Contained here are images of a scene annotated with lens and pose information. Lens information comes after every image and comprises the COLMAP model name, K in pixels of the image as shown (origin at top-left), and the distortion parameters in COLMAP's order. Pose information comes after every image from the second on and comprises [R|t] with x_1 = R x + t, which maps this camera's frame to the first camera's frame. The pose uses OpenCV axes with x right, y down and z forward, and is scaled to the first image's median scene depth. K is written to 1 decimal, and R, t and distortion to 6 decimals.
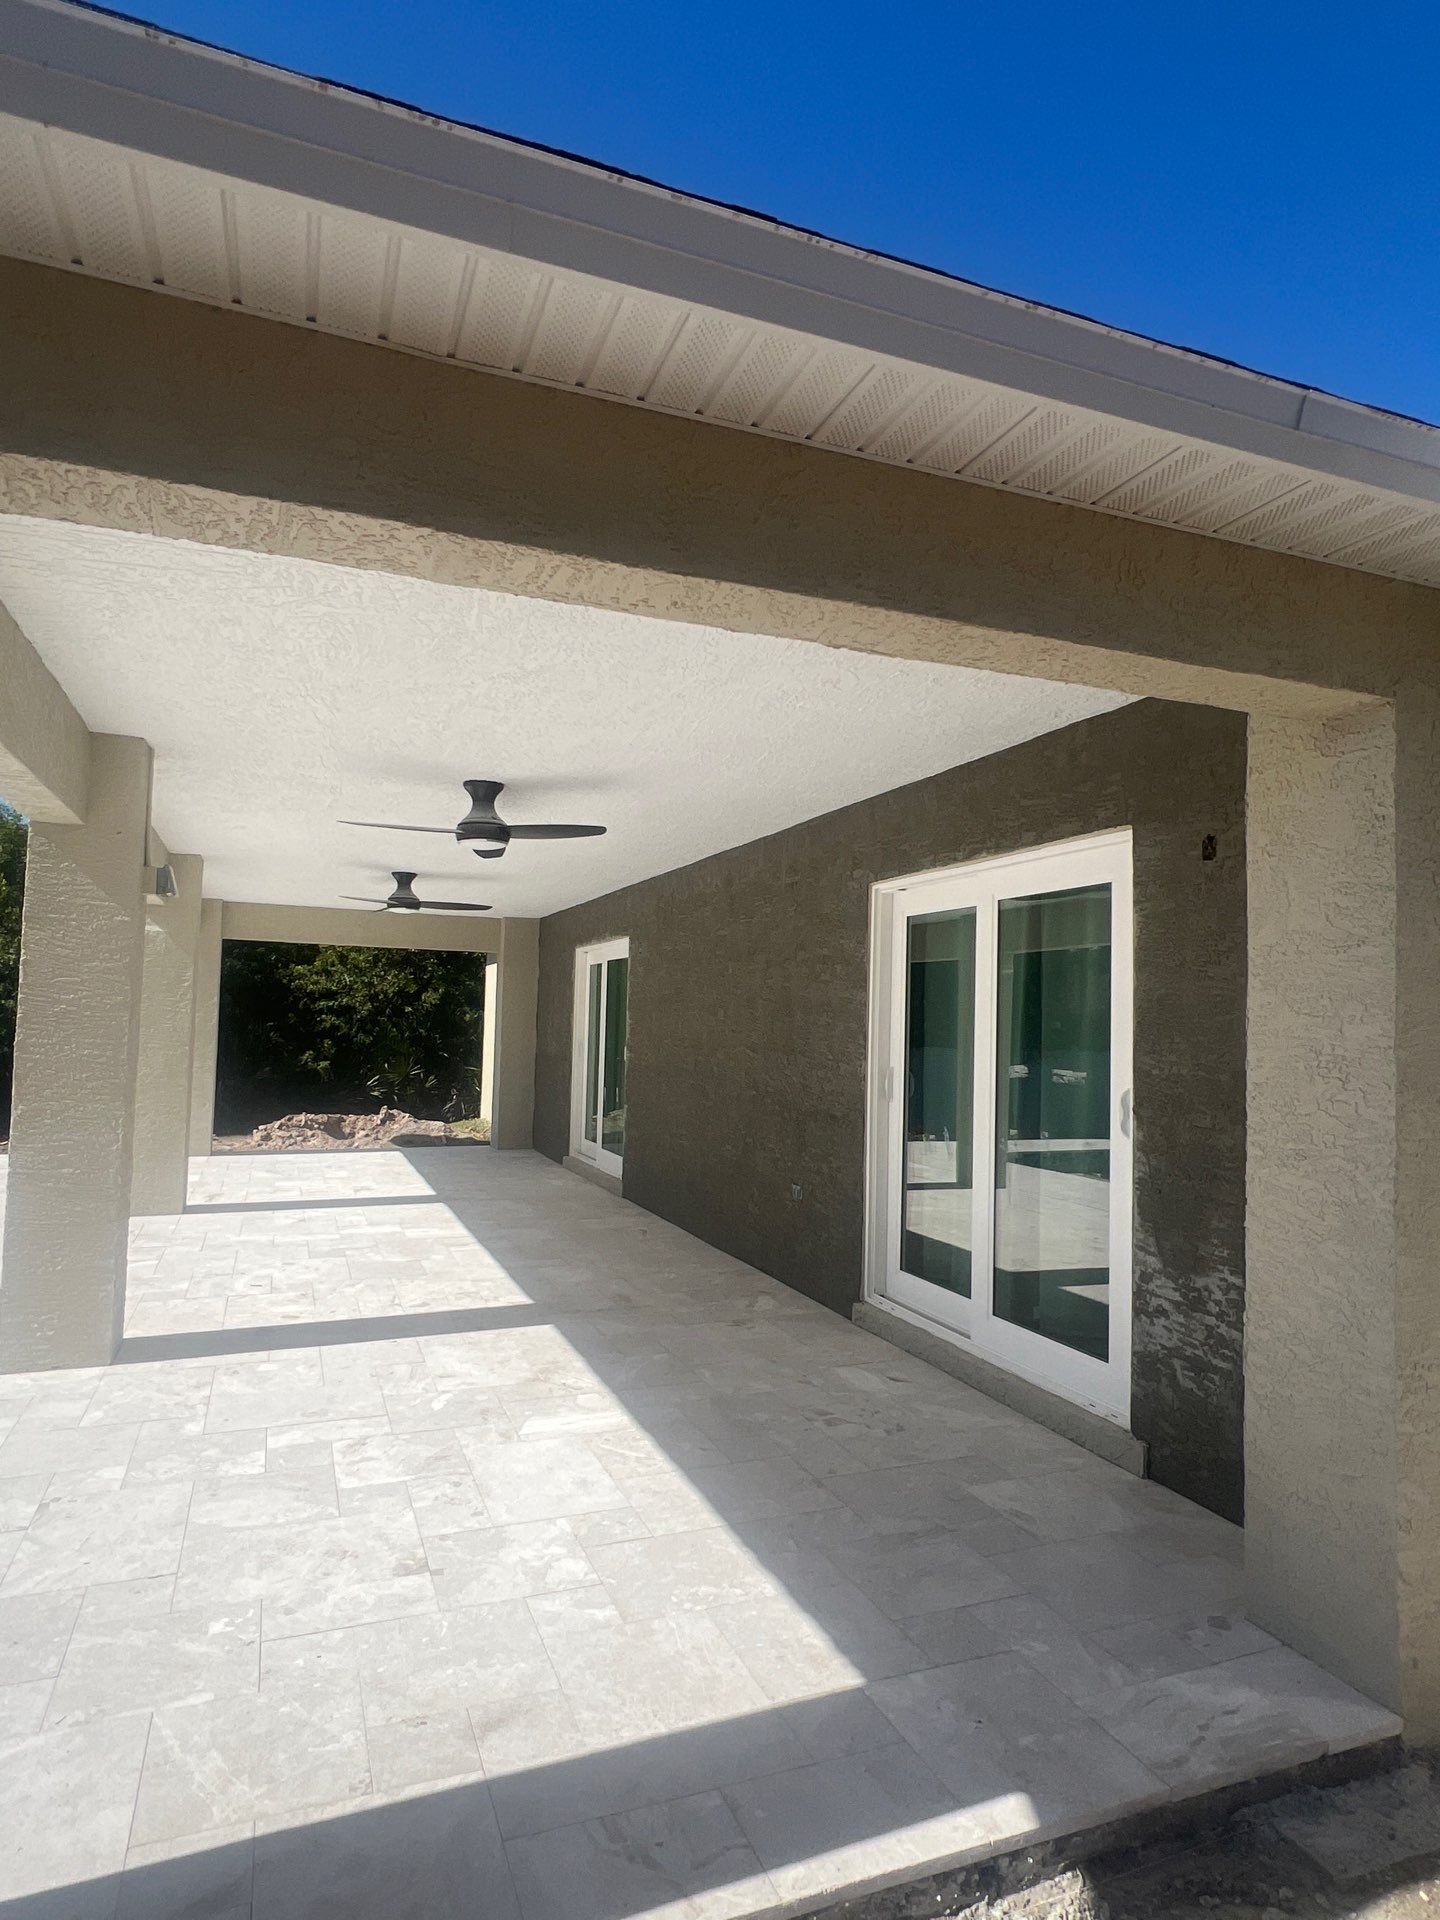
lens RADIAL K [[1109.1, 0, 720.0], [0, 1109.1, 960.0], [0, 0, 1]] dist [0.002622, 0.000985]
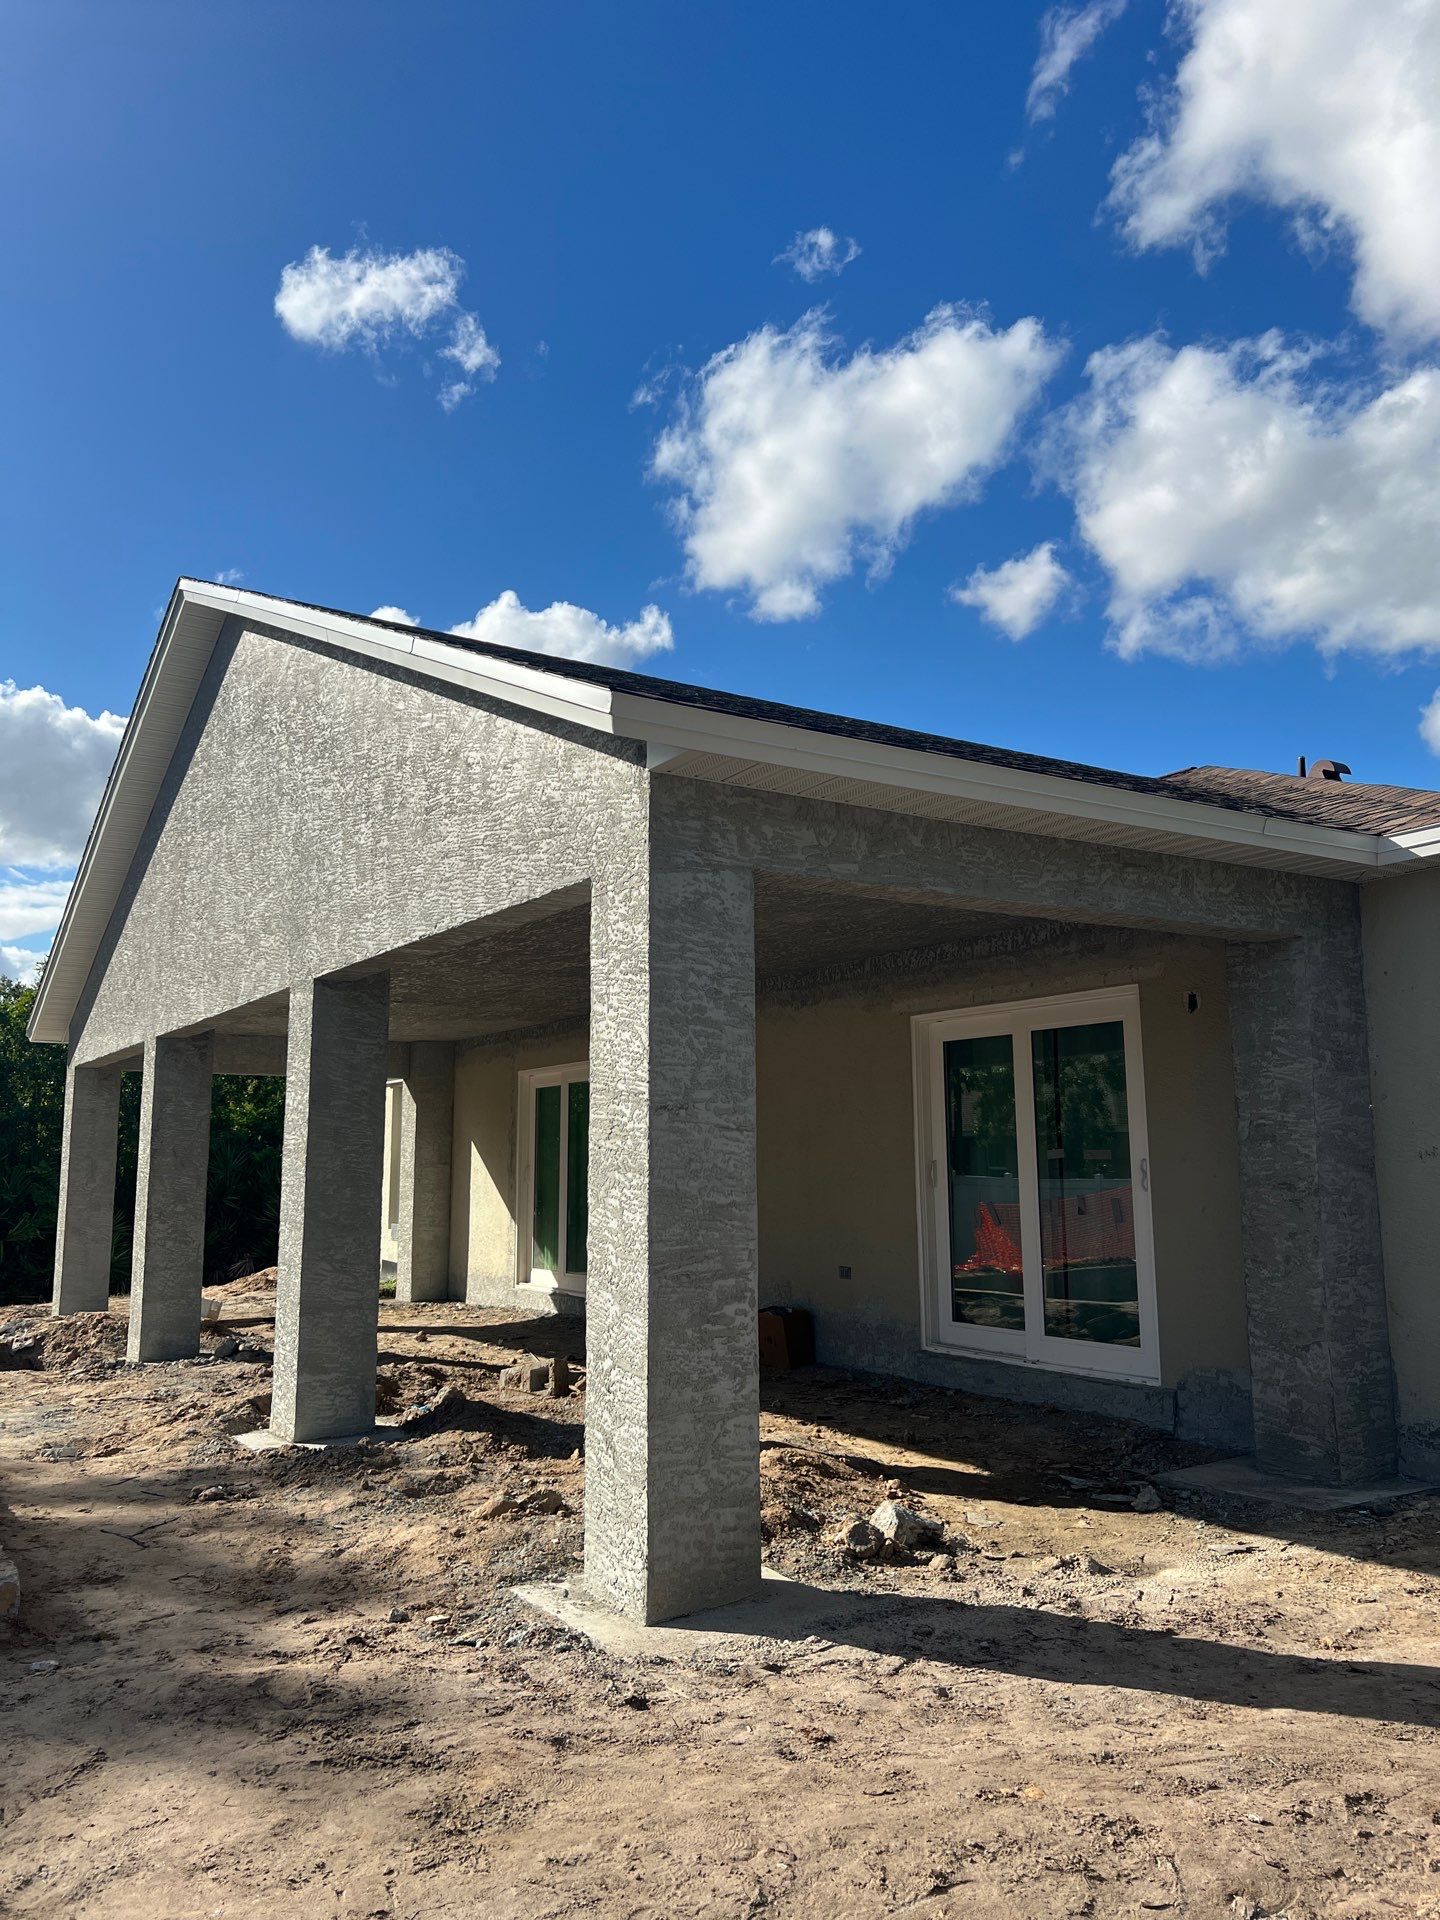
lens RADIAL K [[1412.8, 0, 729.9], [0, 1412.8, 951.9], [0, 0, 1]] dist [0.167491, -0.474208]
pose [[0.979814, -0.002554, 0.199894, -0.467299], [0.020679, 0.995849, -0.088639, -0.002701], [-0.198838, 0.090983, 0.975800, -0.663419]]
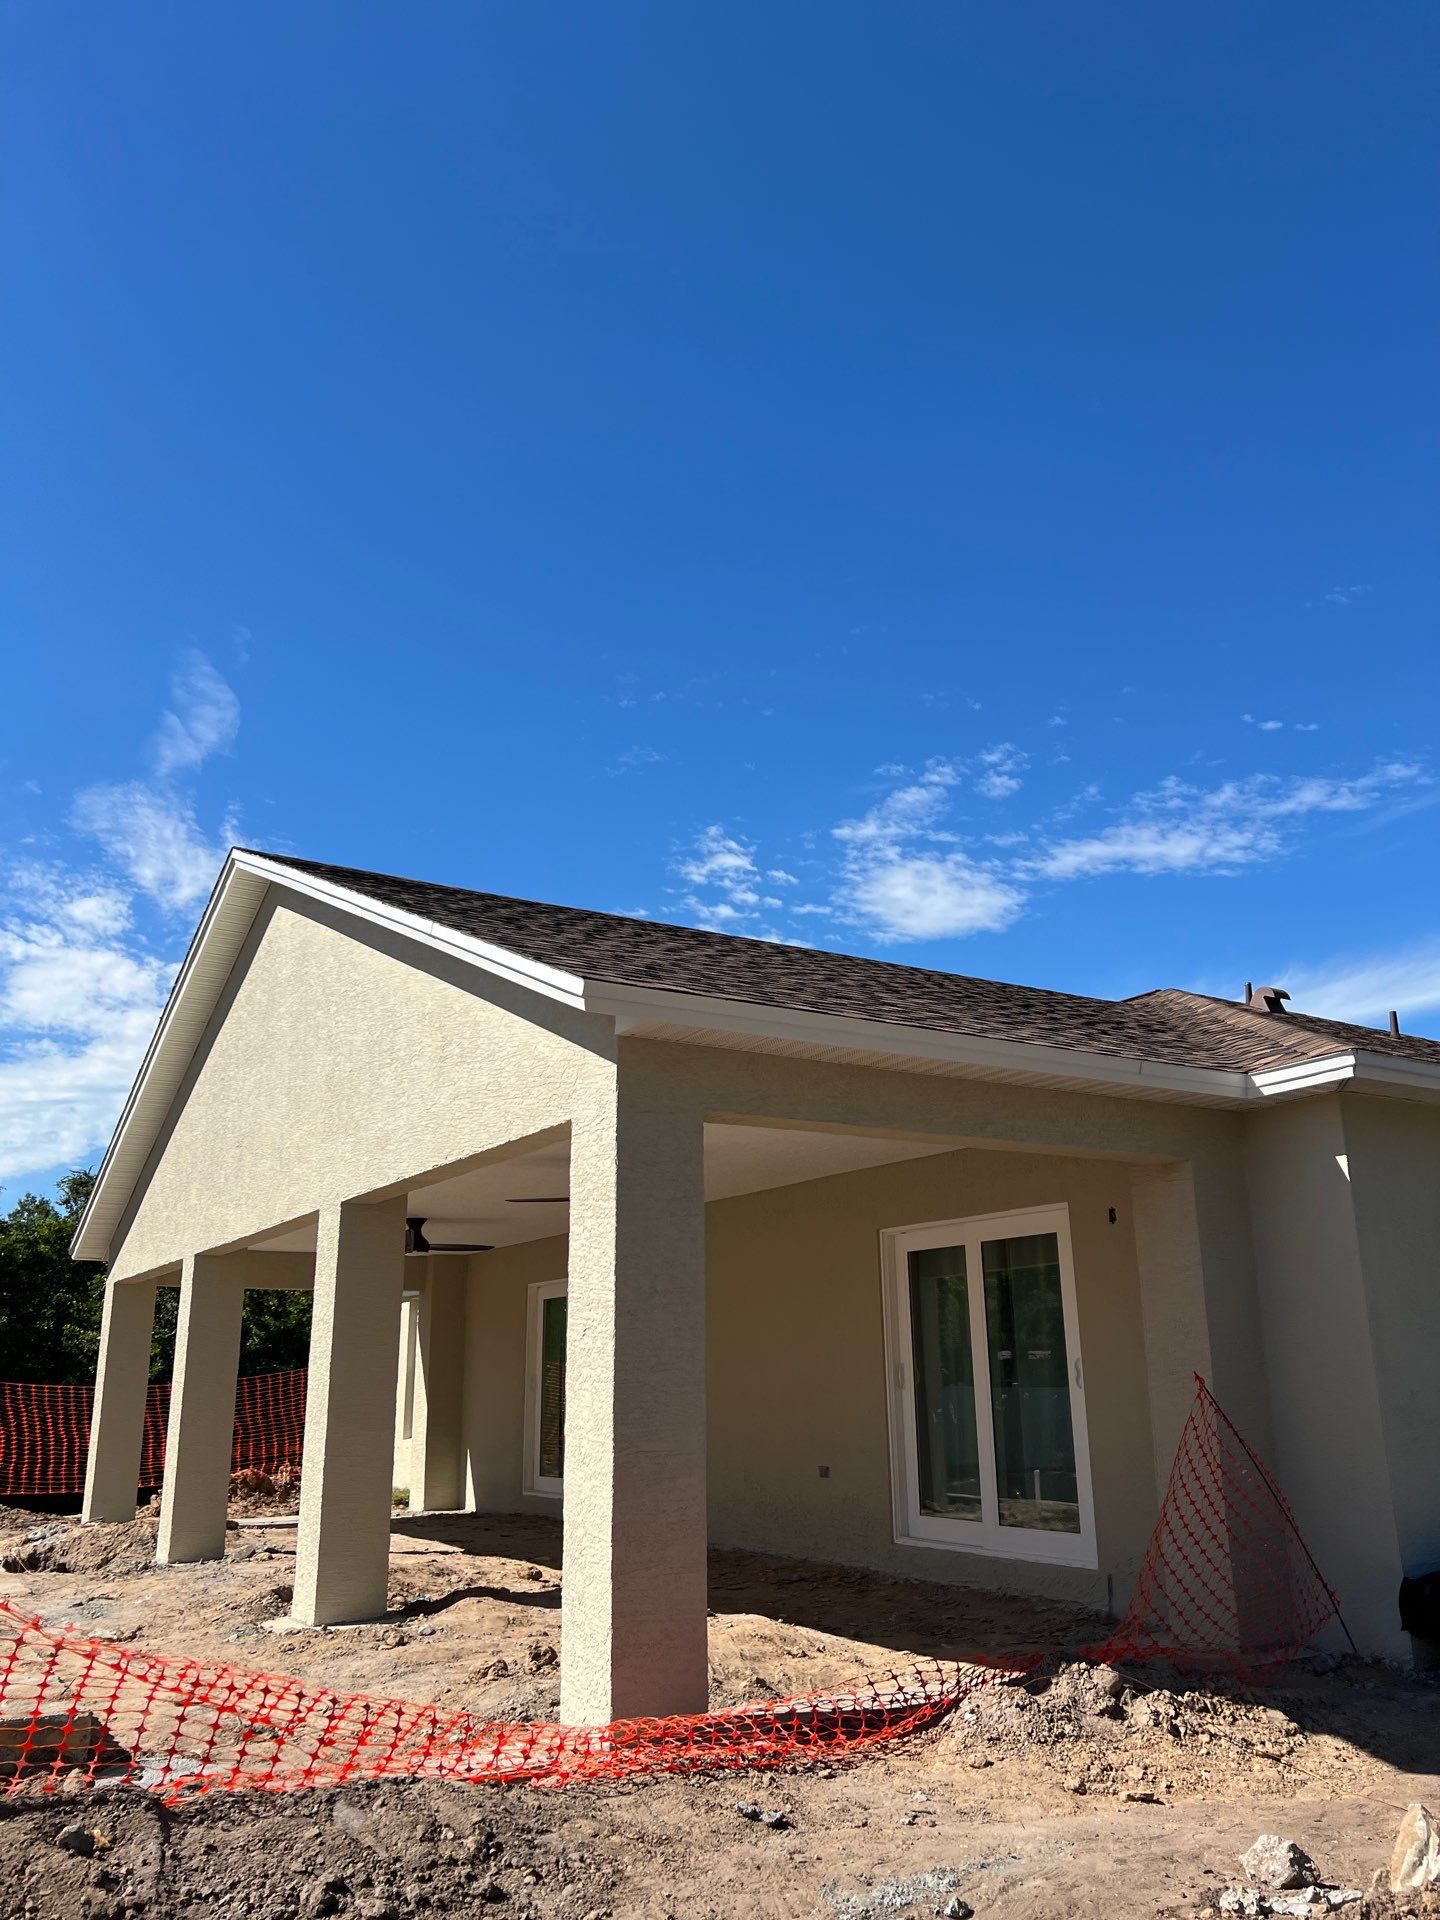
lens RADIAL K [[1414.5, 0, 728.0], [0, 1414.5, 987.8], [0, 0, 1]] dist [0.131610, -0.269906]
pose [[0.983046, 0.009351, 0.183122, -0.455580], [0.029143, 0.978036, -0.206391, -0.000838], [-0.181030, 0.208229, 0.961181, -0.906803]]
